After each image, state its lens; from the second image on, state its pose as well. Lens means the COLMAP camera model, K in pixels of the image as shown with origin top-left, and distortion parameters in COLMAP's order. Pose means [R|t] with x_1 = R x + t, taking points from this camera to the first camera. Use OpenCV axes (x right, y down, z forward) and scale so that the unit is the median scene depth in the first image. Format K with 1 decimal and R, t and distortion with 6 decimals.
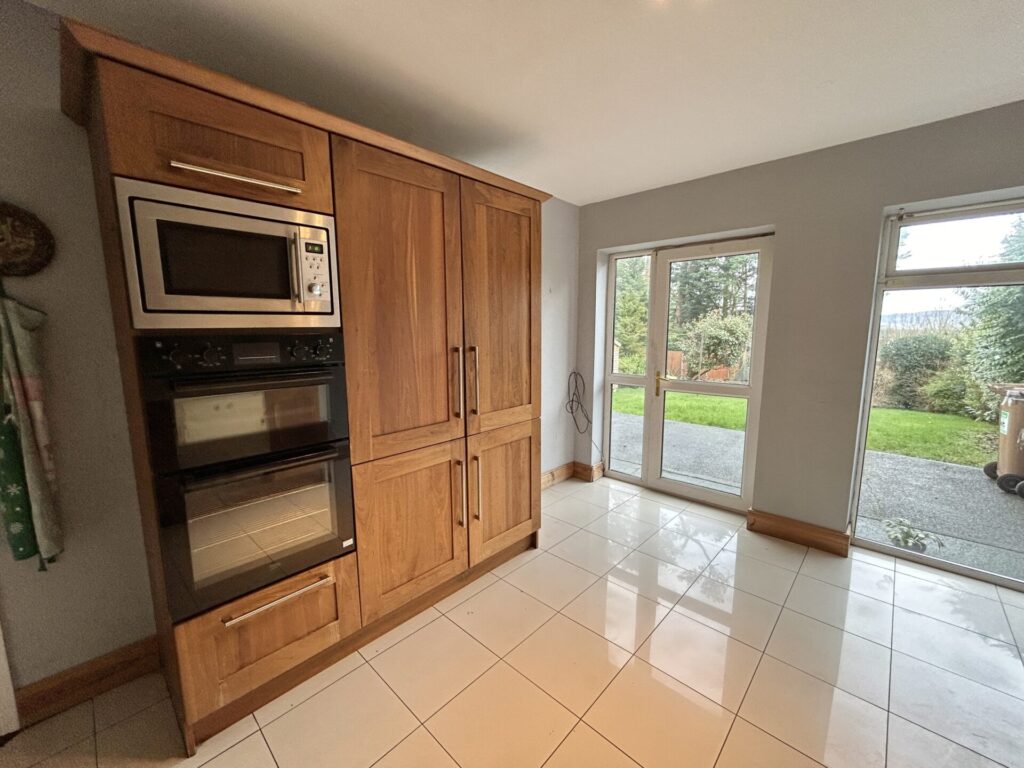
lens RADIAL K [[414.5, 0, 510.0], [0, 414.5, 384.5], [0, 0, 1]] dist [0.000326, 0.000329]
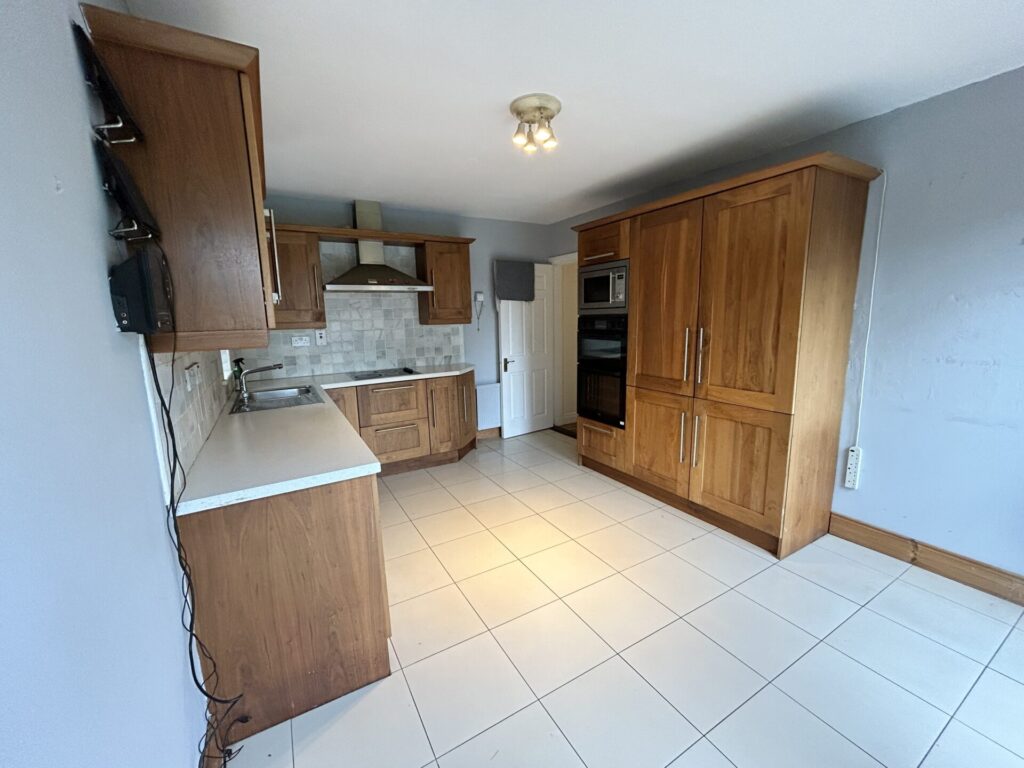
lens RADIAL K [[414.5, 0, 510.0], [0, 414.5, 384.5], [0, 0, 1]] dist [0.000326, 0.000329]
pose [[-0.283910, 0.172426, -0.943220, 1.251409], [-0.110751, 0.971218, 0.210880, -0.121474], [0.952434, 0.164333, -0.256642, 0.758761]]
